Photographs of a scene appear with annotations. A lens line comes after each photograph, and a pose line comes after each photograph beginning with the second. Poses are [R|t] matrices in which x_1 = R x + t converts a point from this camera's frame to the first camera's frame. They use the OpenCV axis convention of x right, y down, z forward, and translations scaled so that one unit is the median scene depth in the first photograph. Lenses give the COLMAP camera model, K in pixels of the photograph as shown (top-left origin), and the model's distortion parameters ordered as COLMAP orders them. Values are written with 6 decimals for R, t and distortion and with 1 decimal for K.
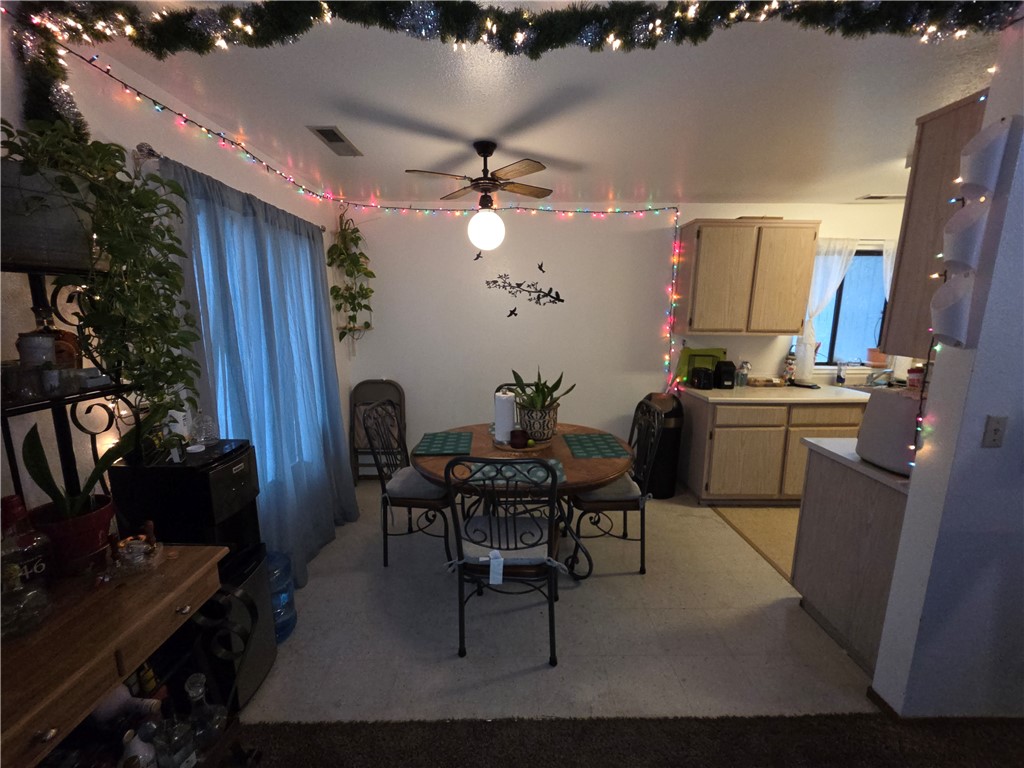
lens RADIAL K [[417.3, 0, 510.7], [0, 417.3, 387.9], [0, 0, 1]] dist [-0.001511, -0.000564]
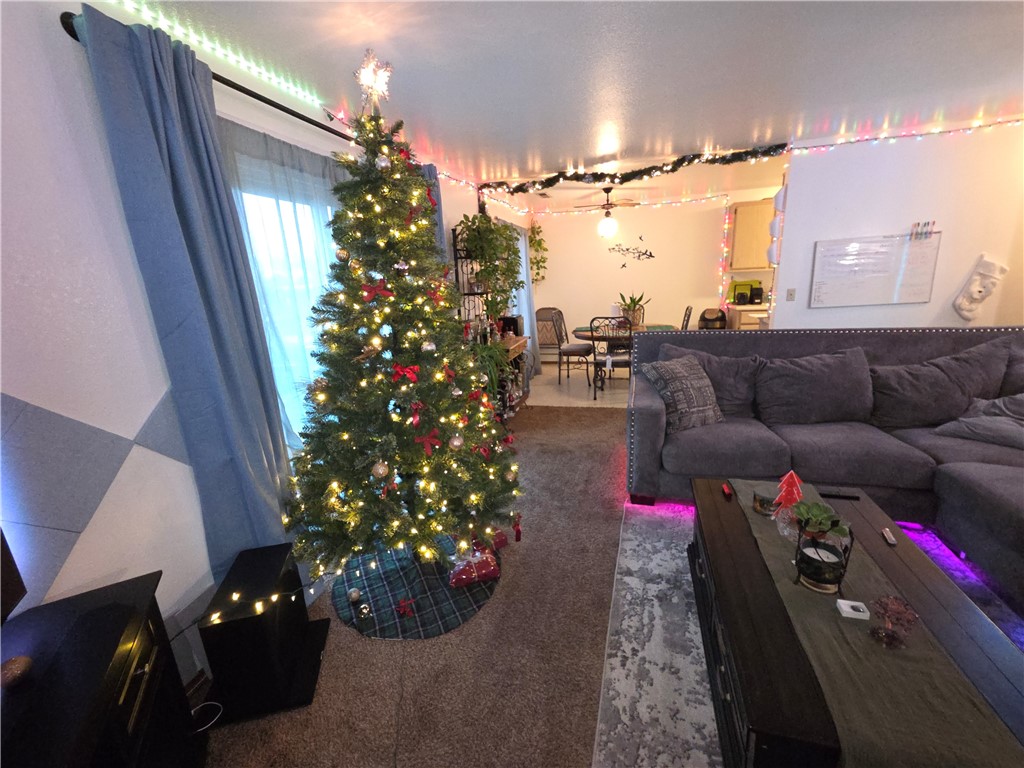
lens RADIAL K [[417.3, 0, 510.7], [0, 417.3, 387.9], [0, 0, 1]] dist [-0.001511, -0.000564]
pose [[0.957056, 0.020469, -0.289181, 0.070236], [0.003931, 0.996496, 0.083543, 0.189158], [0.289878, -0.081092, 0.953622, -0.879764]]
